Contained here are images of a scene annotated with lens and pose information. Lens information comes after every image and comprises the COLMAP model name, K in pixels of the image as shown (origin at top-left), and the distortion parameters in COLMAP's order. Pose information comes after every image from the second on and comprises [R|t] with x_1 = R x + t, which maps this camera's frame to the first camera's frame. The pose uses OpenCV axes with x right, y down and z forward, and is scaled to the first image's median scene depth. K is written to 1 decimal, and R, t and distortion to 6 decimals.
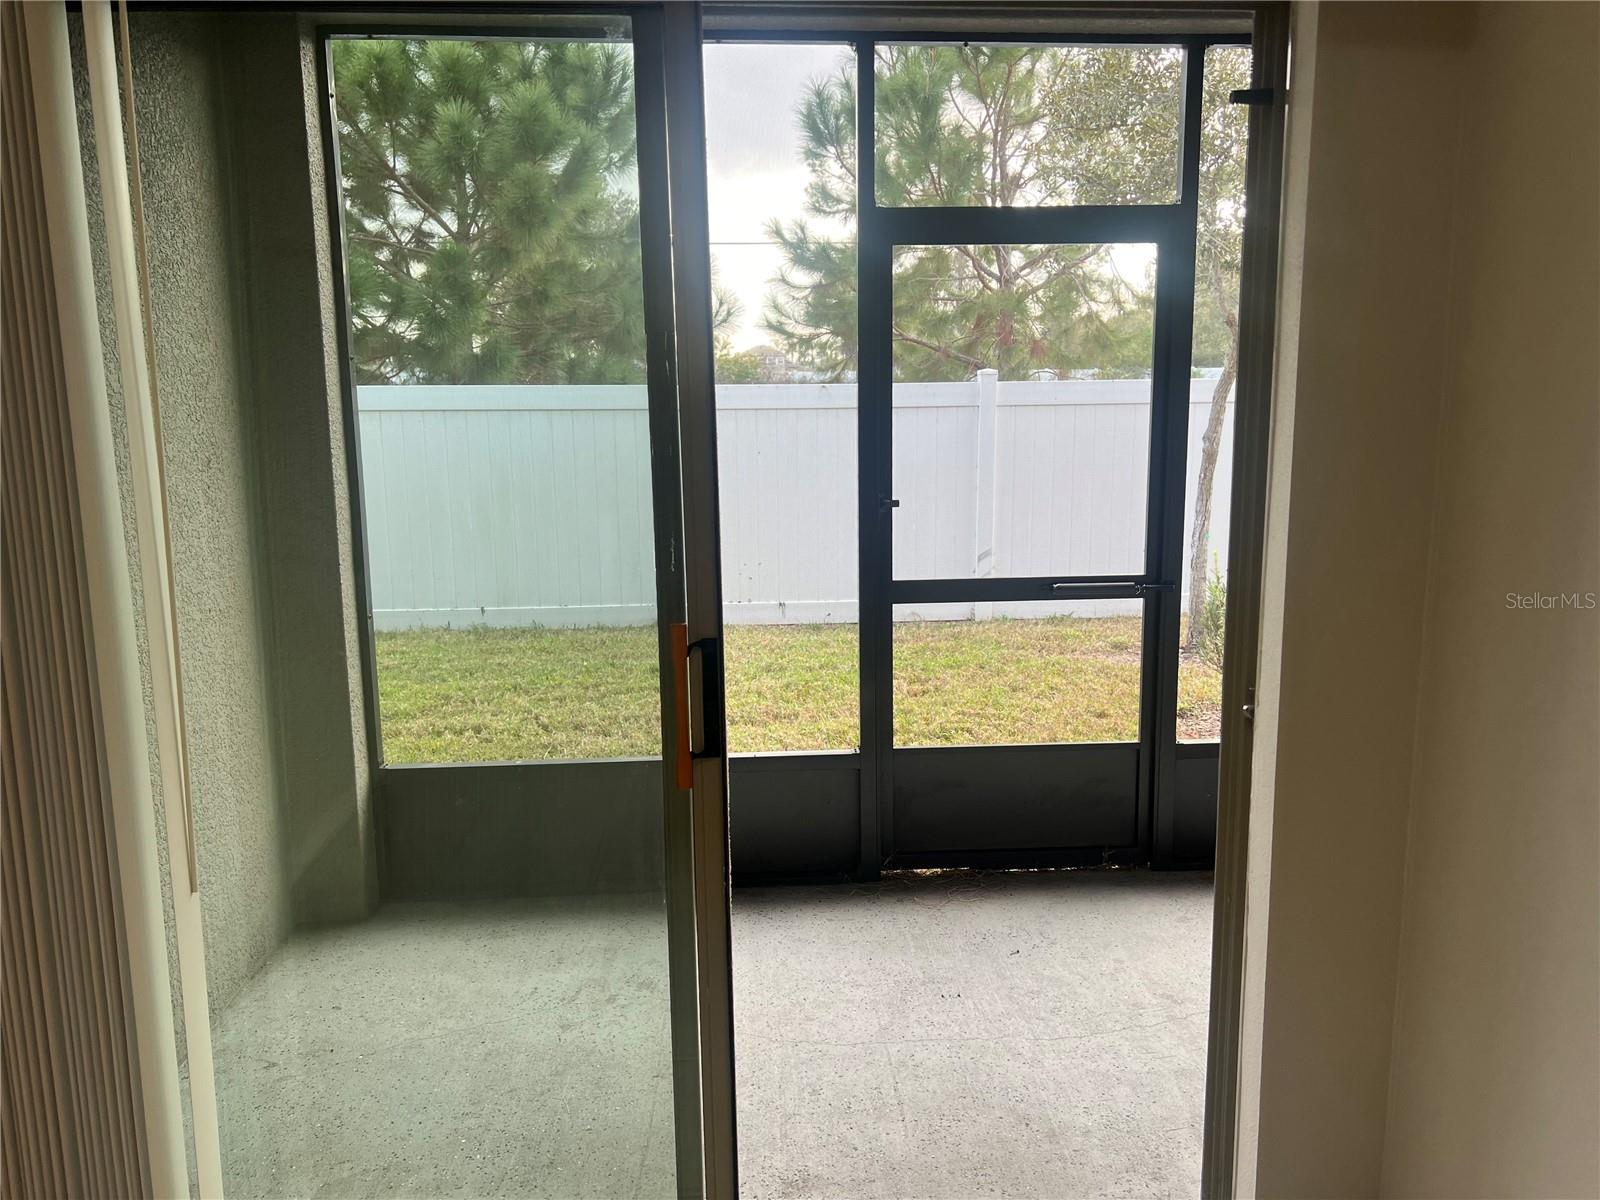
lens RADIAL K [[1203.9, 0, 811.7], [0, 1203.9, 588.4], [0, 0, 1]] dist [0.061887, -0.079321]
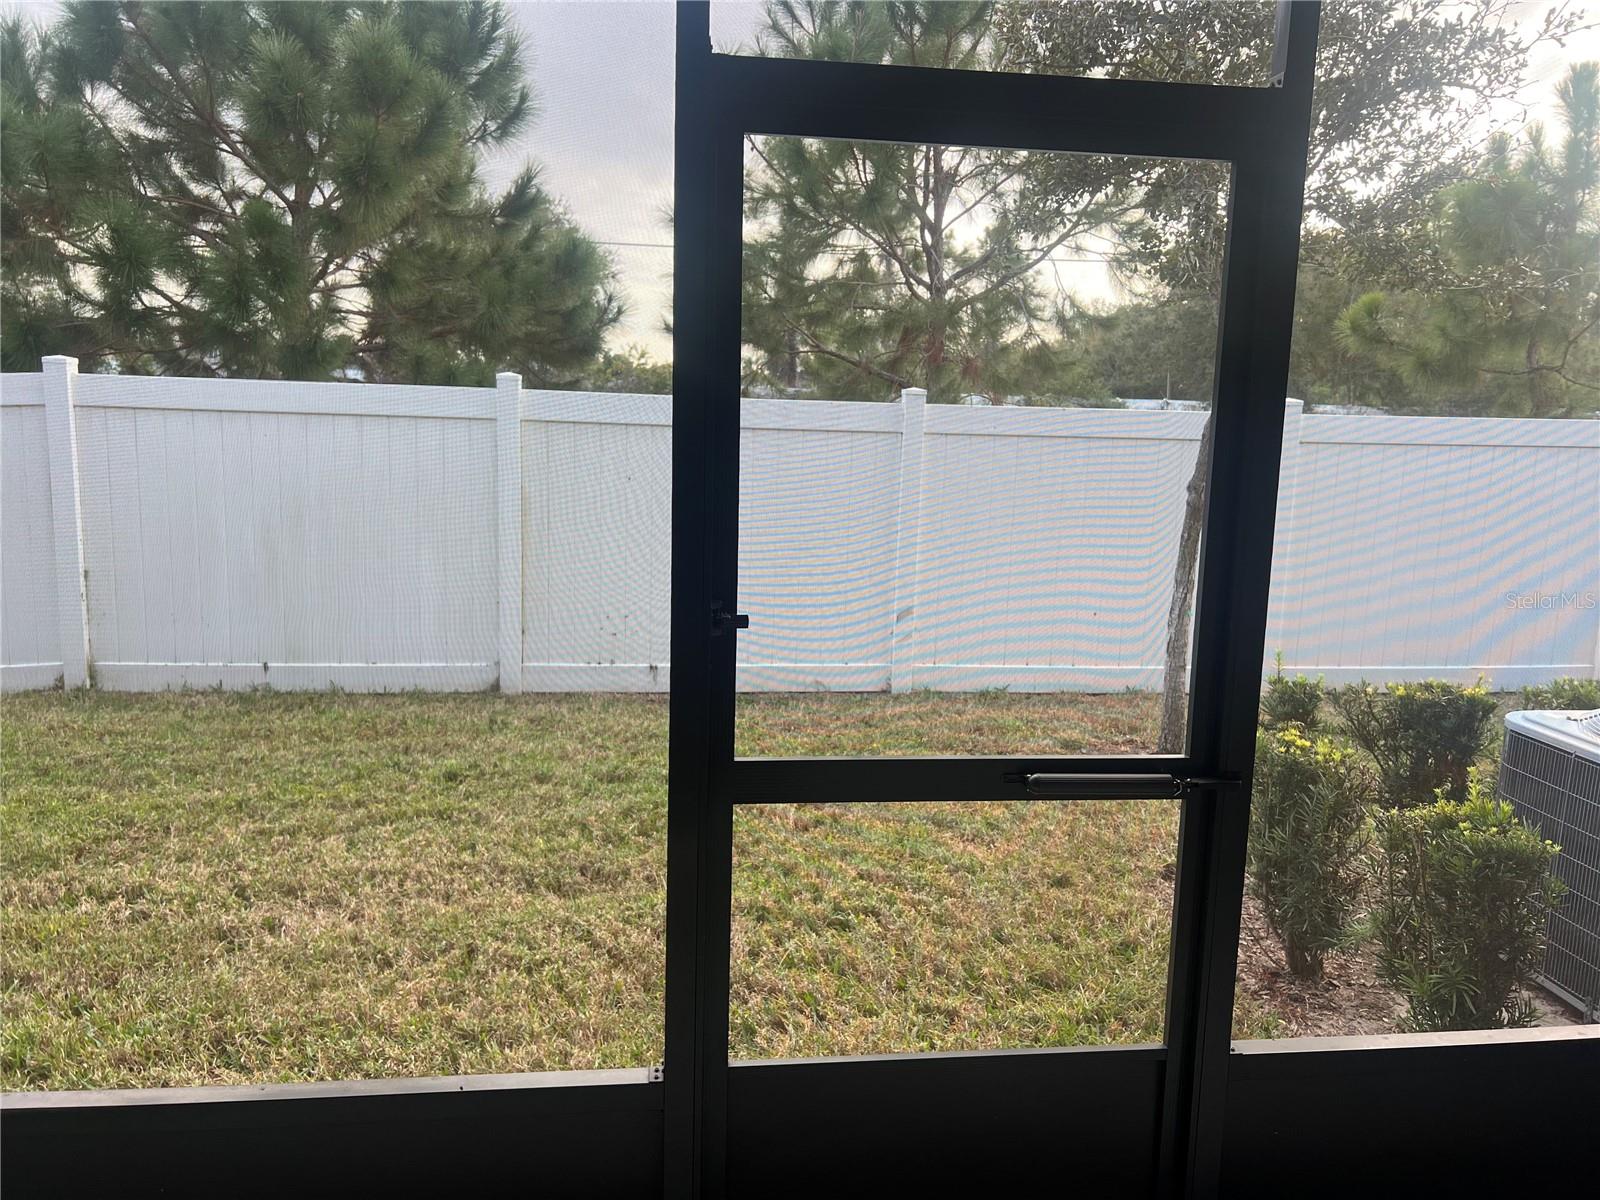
lens RADIAL K [[1203.9, 0, 813.6], [0, 1203.9, 566.9], [0, 0, 1]] dist [0.061887, -0.079321]
pose [[0.997257, 0.032373, 0.066556, 0.021240], [-0.030350, 0.999053, -0.031192, -0.025837], [-0.067503, 0.029087, 0.997295, 0.151310]]
